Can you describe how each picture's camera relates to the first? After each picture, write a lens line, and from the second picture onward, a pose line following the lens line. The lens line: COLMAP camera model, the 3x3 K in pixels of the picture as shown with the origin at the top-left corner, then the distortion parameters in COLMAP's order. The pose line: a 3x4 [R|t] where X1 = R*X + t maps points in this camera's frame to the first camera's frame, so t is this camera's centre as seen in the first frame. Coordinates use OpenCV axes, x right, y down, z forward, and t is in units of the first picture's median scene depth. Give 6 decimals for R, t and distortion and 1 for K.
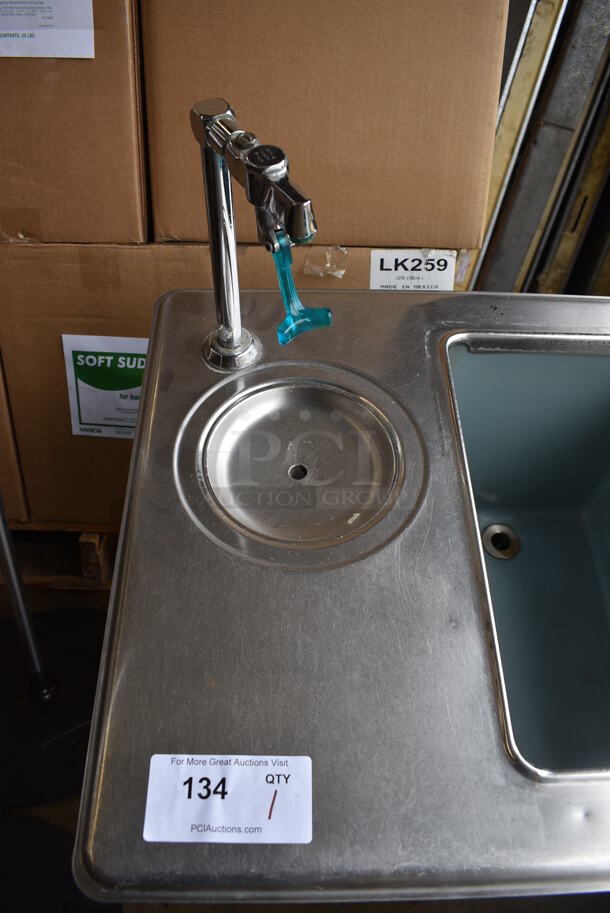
lens RADIAL K [[700.8, 0, 307.7], [0, 700.8, 456.9], [0, 0, 1]] dist [-0.102258, 0.020722]
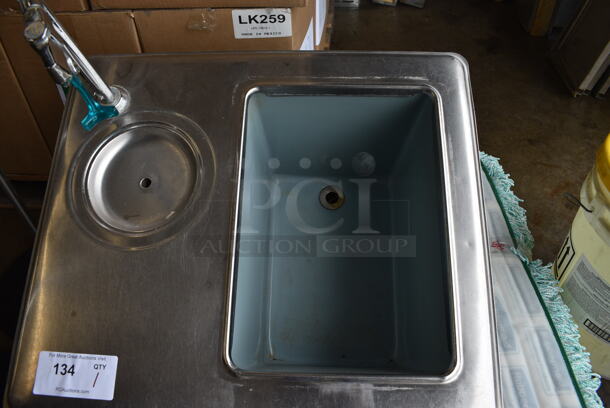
lens RADIAL K [[468.2, 0, 306.1], [0, 468.2, 202.7], [0, 0, 1]] dist [-0.102258, 0.020722]
pose [[0.997011, 0.013570, -0.076059, 0.337907], [0.007000, 0.964537, 0.263855, -0.165371], [0.076943, -0.263599, 0.961559, -0.029538]]
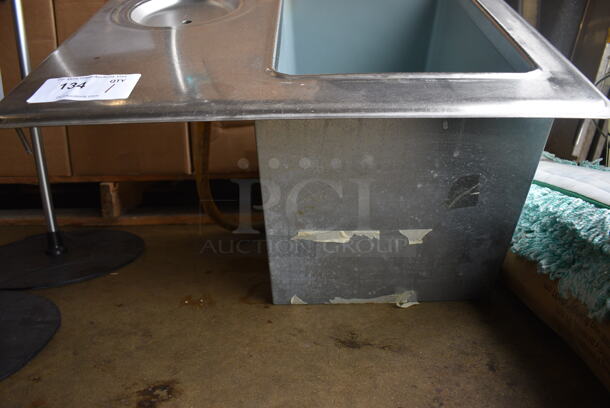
lens RADIAL K [[468.2, 0, 303.6], [0, 468.2, 203.0], [0, 0, 1]] dist [-0.102258, 0.020722]
pose [[0.997753, -0.039522, -0.054096, 0.236558], [0.024259, 0.965796, -0.258167, 0.559059], [0.062449, 0.256275, 0.964585, 0.038883]]
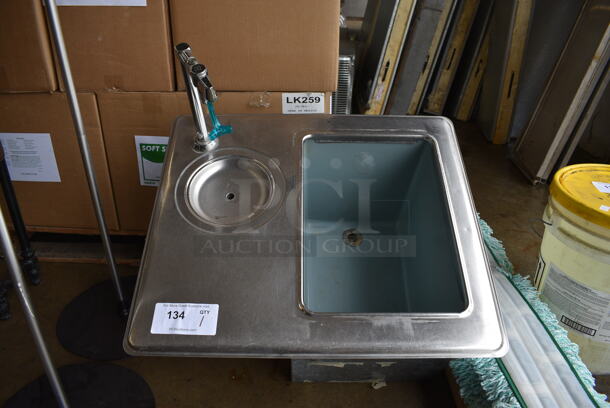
lens RADIAL K [[468.2, 0, 304.0], [0, 468.2, 205.7], [0, 0, 1]] dist [-0.102258, 0.020722]
pose [[0.999579, -0.002085, -0.028954, 0.201416], [0.001648, 0.999884, -0.015125, 0.056749], [0.028983, 0.015071, 0.999466, -0.378914]]
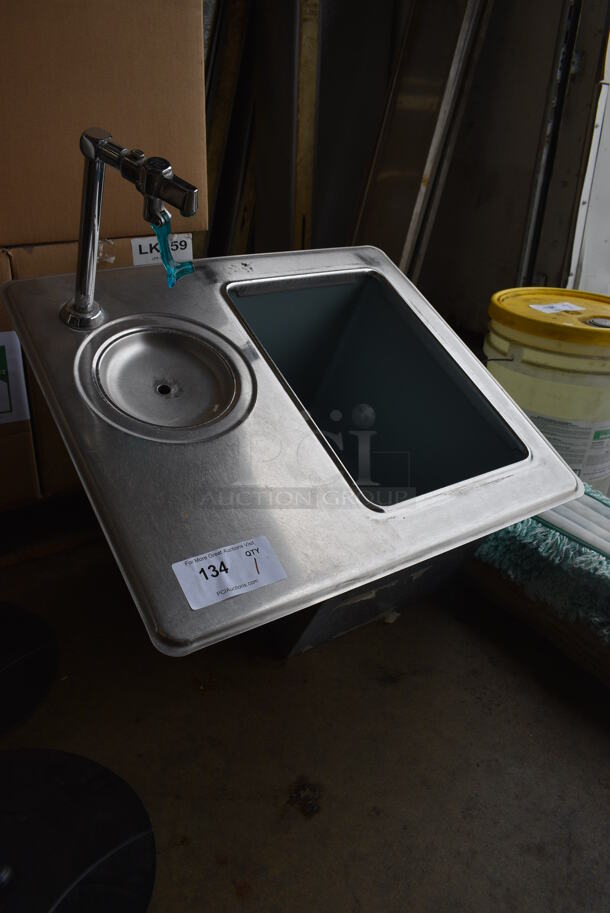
lens RADIAL K [[700.8, 0, 301.1], [0, 700.8, 453.8], [0, 0, 1]] dist [-0.102258, 0.020722]
pose [[0.847307, -0.231346, 0.478070, -0.357328], [0.241302, 0.969562, 0.041517, 0.115715], [-0.473123, 0.080182, 0.877340, -0.252277]]
